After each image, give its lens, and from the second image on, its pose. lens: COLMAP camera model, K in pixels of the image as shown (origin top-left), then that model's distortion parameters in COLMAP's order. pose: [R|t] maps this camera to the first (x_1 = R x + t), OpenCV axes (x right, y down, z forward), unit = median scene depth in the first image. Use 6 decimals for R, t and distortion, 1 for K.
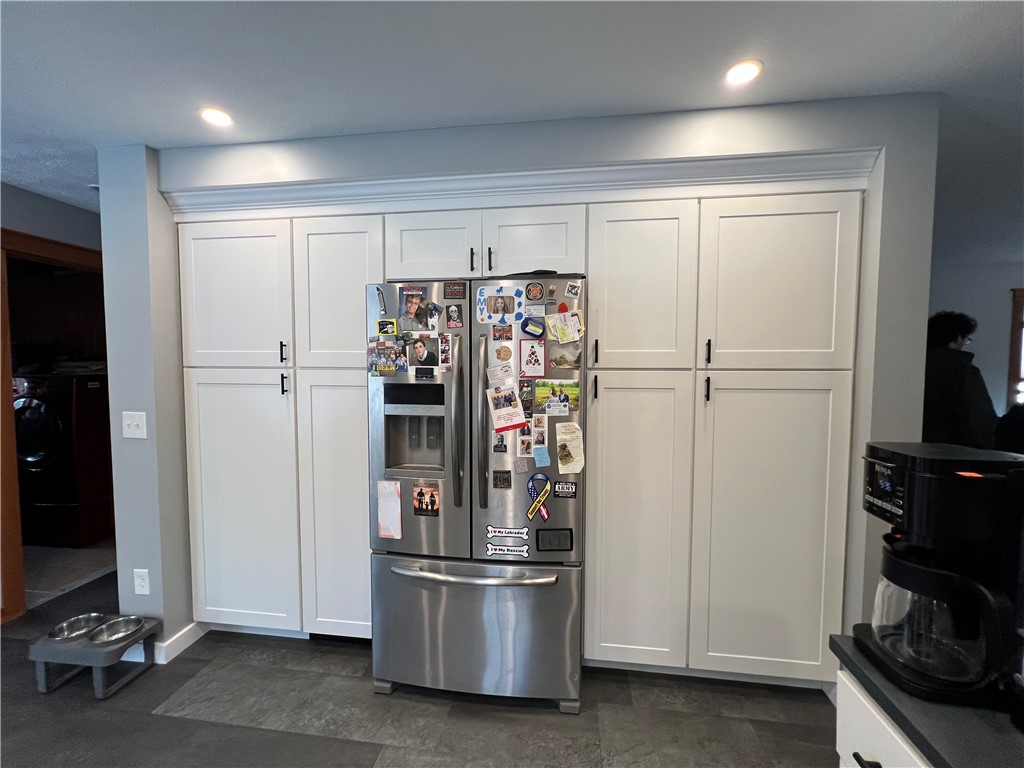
lens RADIAL K [[409.2, 0, 511.6], [0, 409.2, 383.2], [0, 0, 1]] dist [-0.002151, 0.000408]
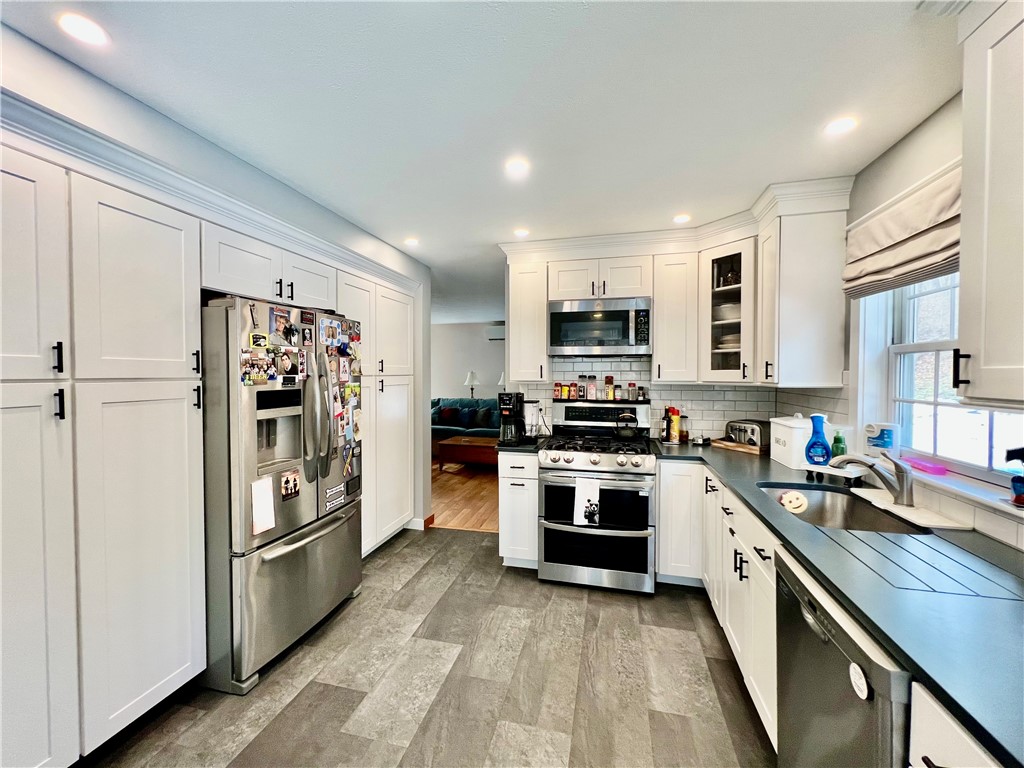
lens RADIAL K [[409.2, 0, 511.6], [0, 409.2, 383.2], [0, 0, 1]] dist [-0.002151, 0.000408]
pose [[0.112855, -0.030017, 0.993158, -1.353925], [0.045552, 0.998649, 0.025006, -0.018371], [-0.992567, 0.042418, 0.114070, 0.202229]]
